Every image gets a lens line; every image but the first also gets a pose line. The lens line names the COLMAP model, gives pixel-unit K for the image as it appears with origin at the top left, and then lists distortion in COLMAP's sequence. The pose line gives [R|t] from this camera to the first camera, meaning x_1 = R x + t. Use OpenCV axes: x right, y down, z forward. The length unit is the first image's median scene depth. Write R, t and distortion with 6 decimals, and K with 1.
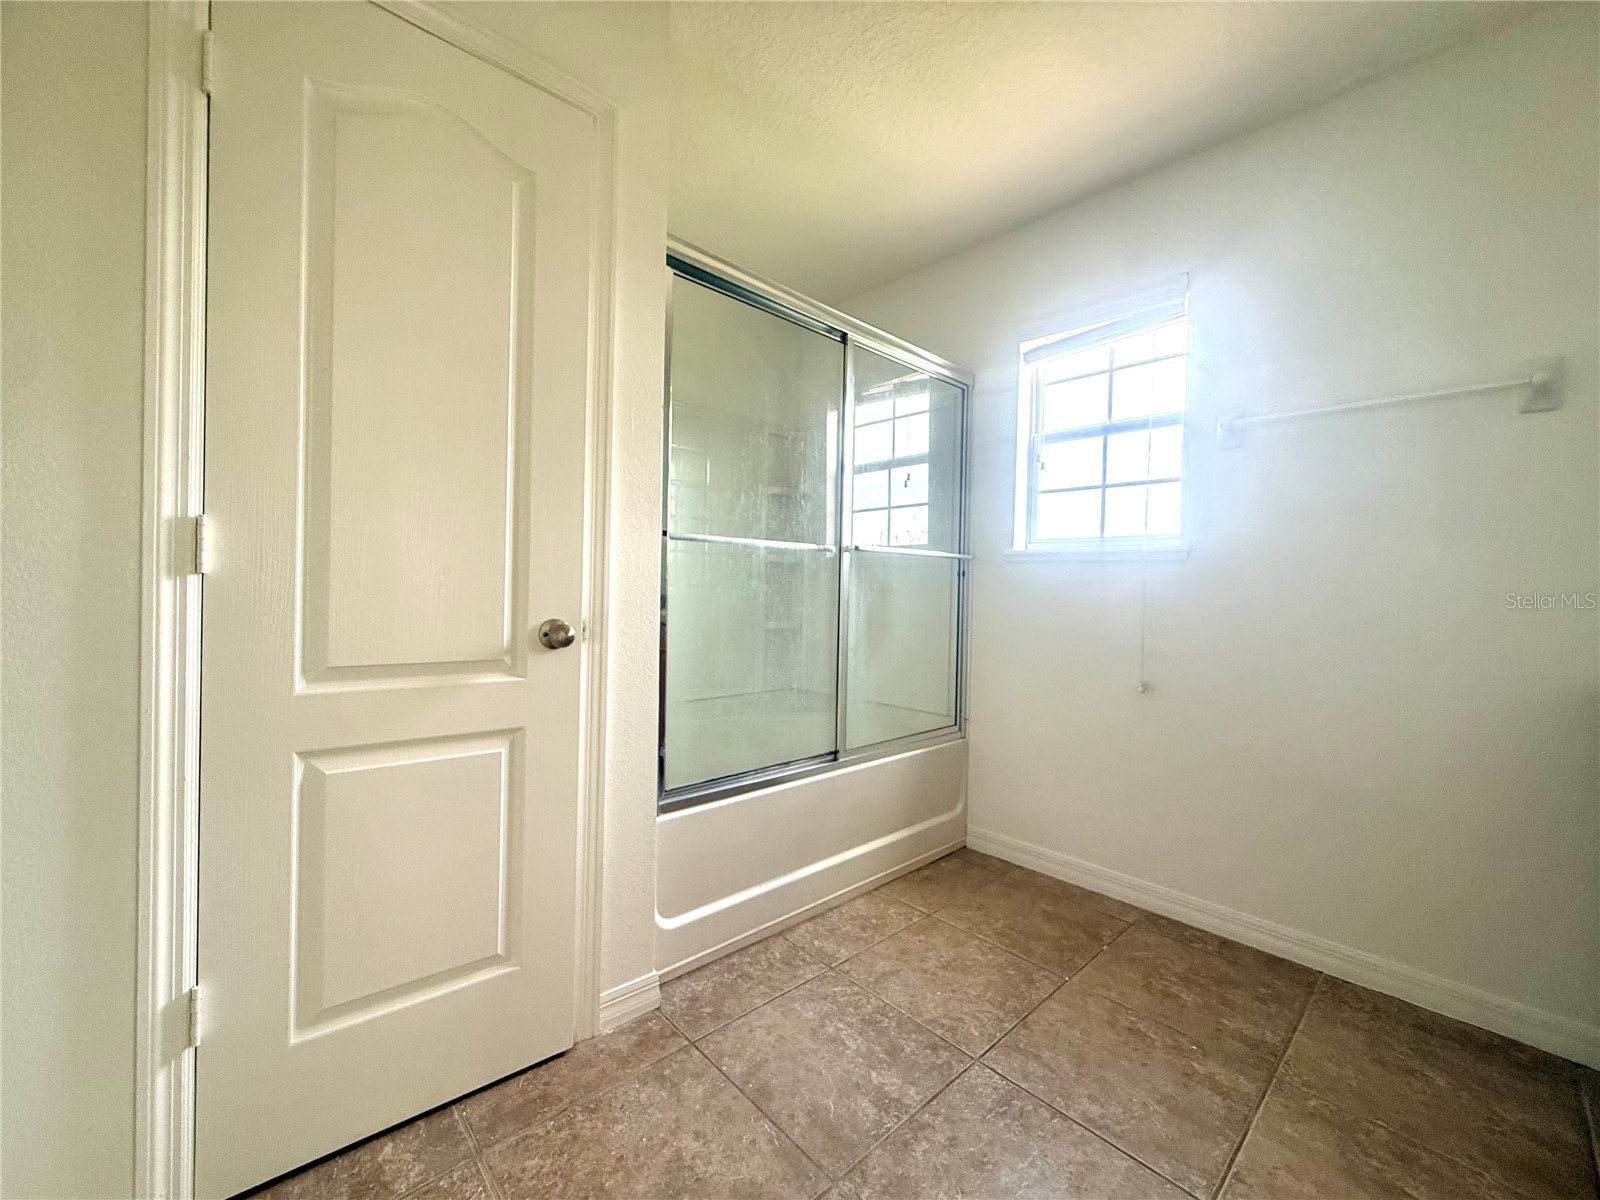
lens RADIAL K [[640.7, 0, 795.9], [0, 640.7, 597.7], [0, 0, 1]] dist [-0.000205, 0.000048]
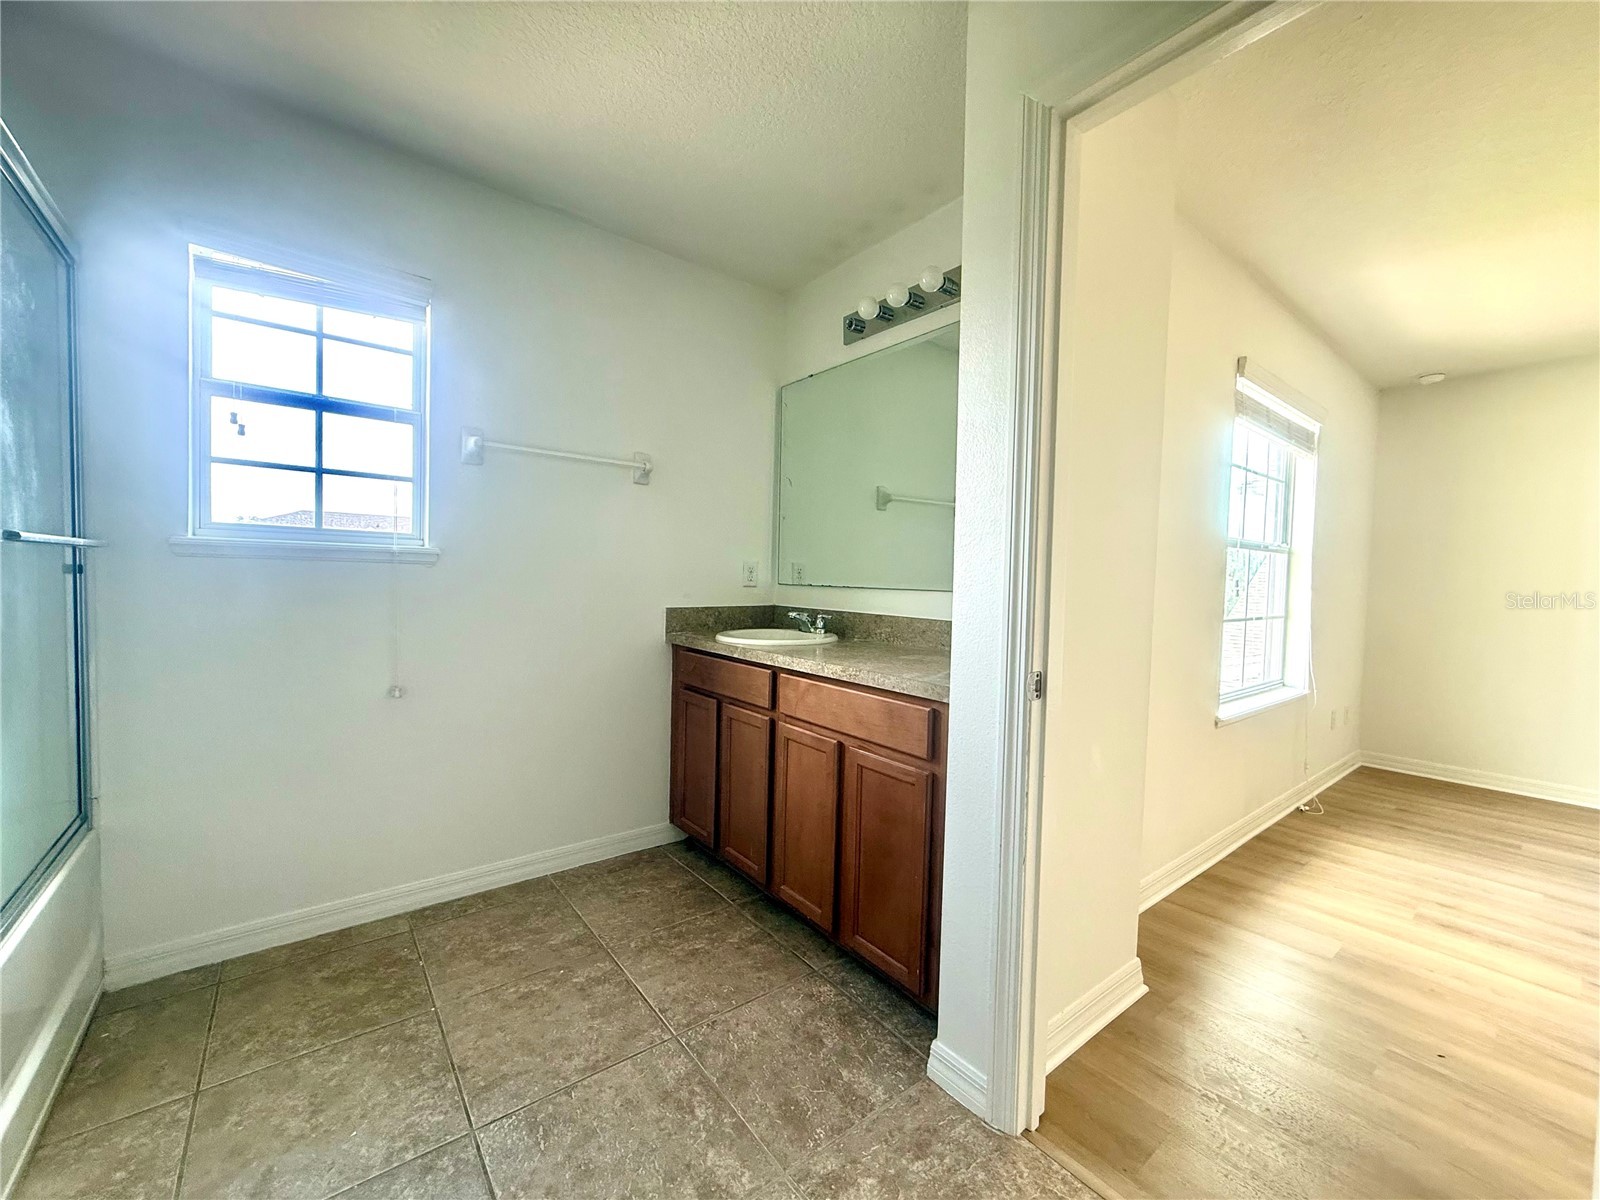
lens RADIAL K [[640.7, 0, 795.9], [0, 640.7, 597.7], [0, 0, 1]] dist [-0.000205, 0.000048]
pose [[0.080117, -0.055286, 0.995251, -0.491178], [-0.007596, 0.998398, 0.056073, -0.081090], [-0.996757, -0.012053, 0.079569, 0.432148]]
